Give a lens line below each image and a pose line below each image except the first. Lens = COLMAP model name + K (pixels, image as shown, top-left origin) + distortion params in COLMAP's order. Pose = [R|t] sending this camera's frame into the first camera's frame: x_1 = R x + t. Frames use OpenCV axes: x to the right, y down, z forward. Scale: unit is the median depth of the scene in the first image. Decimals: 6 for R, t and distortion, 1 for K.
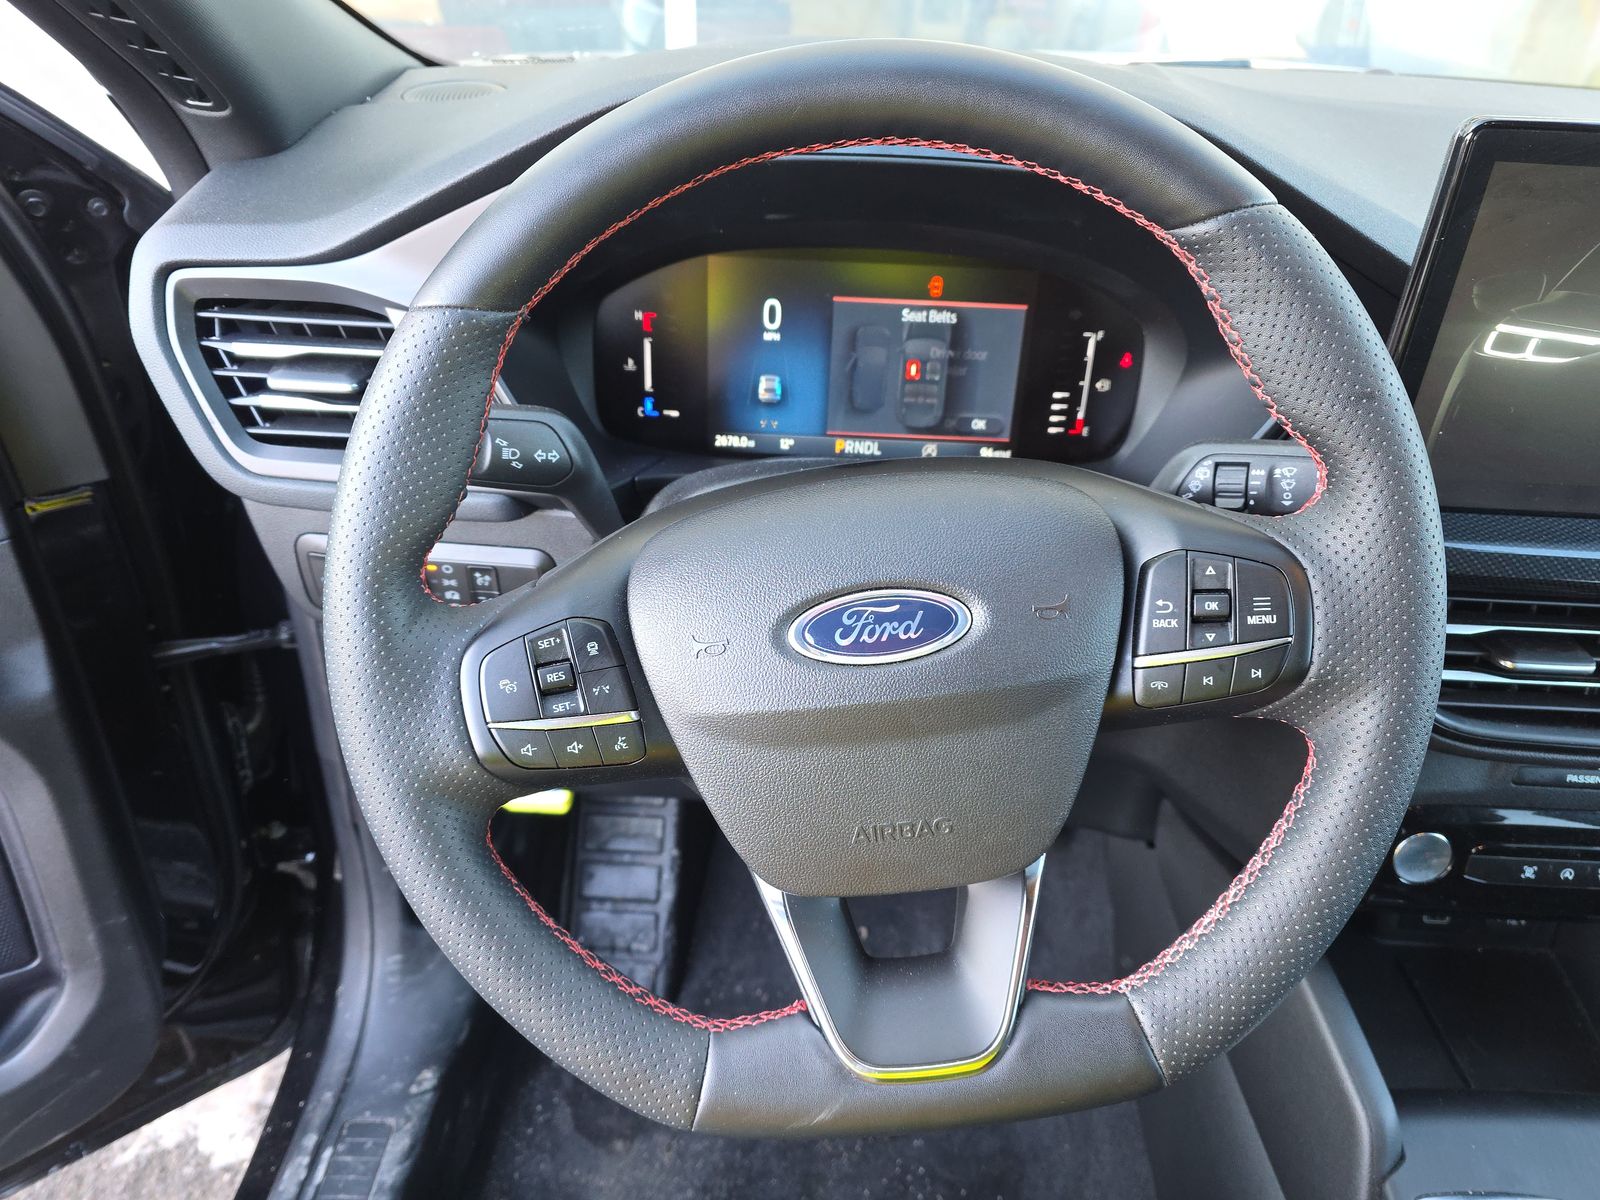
lens RADIAL K [[1091.6, 0, 804.6], [0, 1091.6, 606.6], [0, 0, 1]] dist [0.077283, -0.059306]
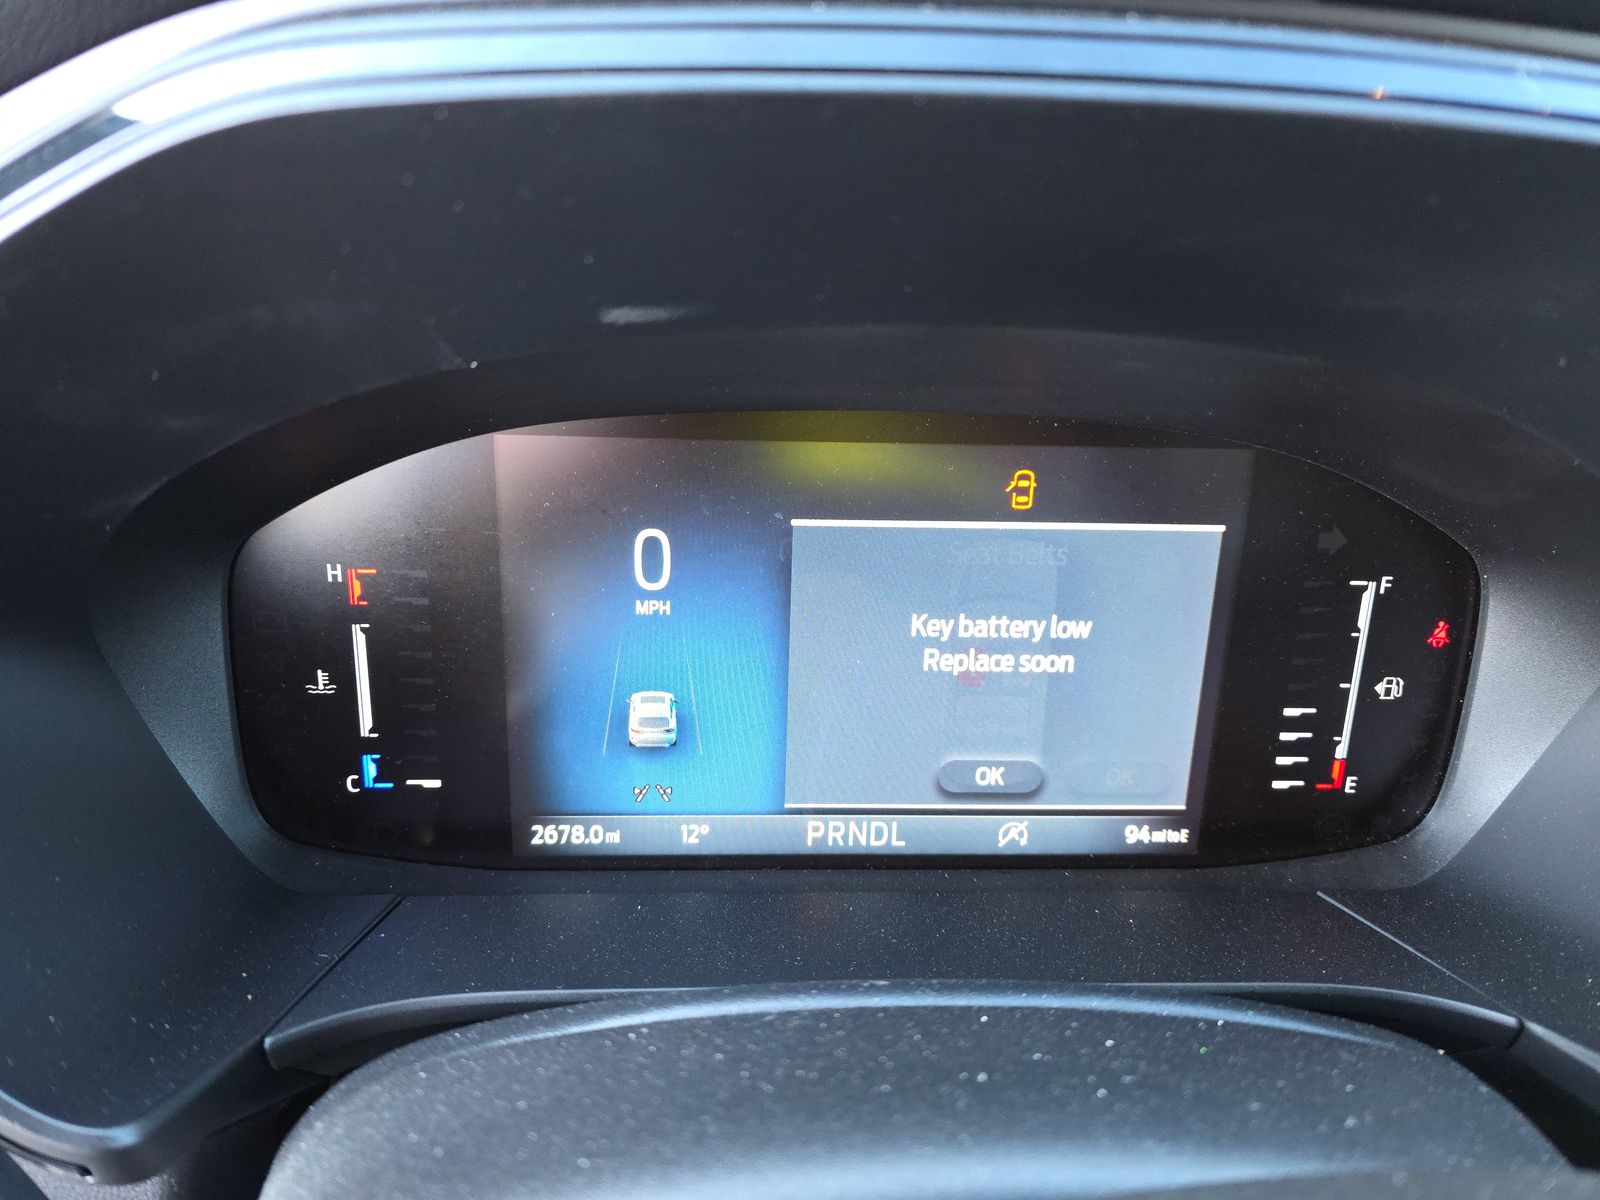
lens RADIAL K [[1091.6, 0, 804.8], [0, 1091.6, 607.8], [0, 0, 1]] dist [0.077283, -0.059306]
pose [[0.996590, -0.037181, 0.073666, -0.001695], [0.048349, 0.986547, -0.156164, -0.183890], [-0.066869, 0.159193, 0.984980, 0.593117]]
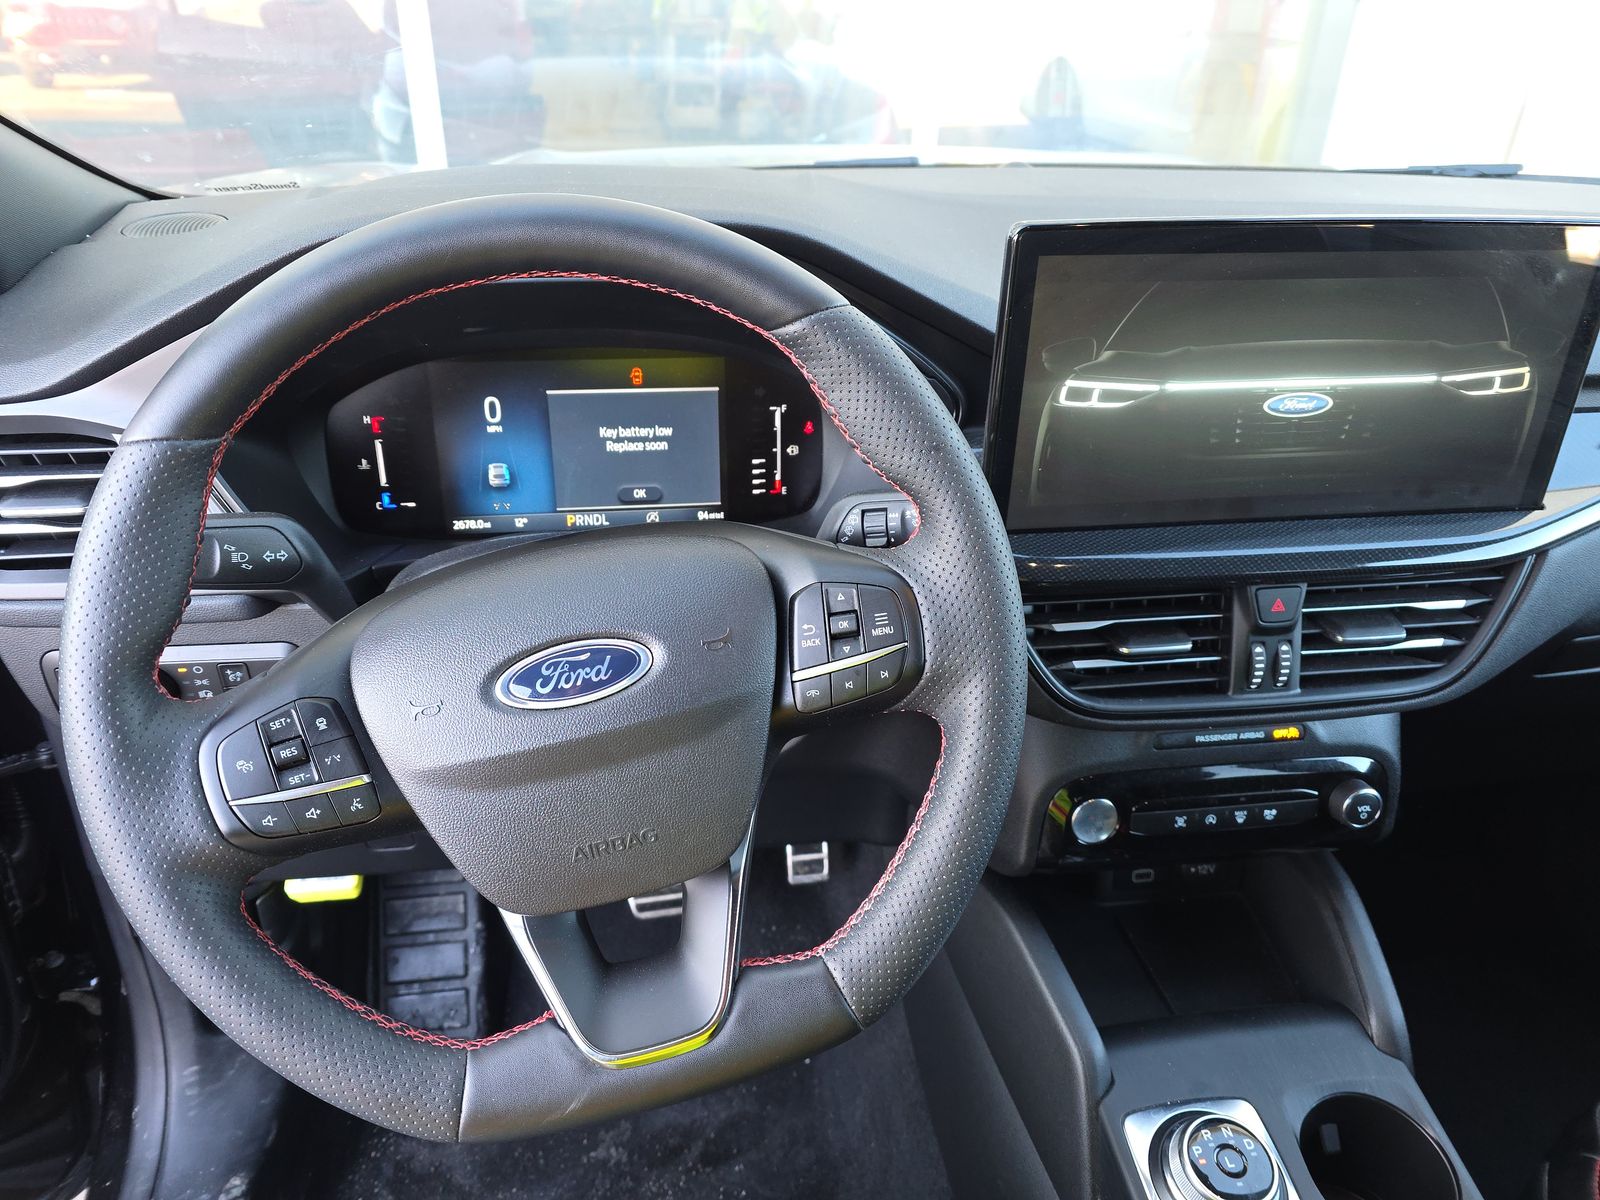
lens RADIAL K [[1091.6, 0, 786.6], [0, 1091.6, 610.4], [0, 0, 1]] dist [0.077283, -0.059306]
pose [[0.984882, -0.103179, 0.139149, 0.091759], [0.110840, 0.992656, -0.048457, 0.023783], [-0.133127, 0.063147, 0.989085, -0.137173]]
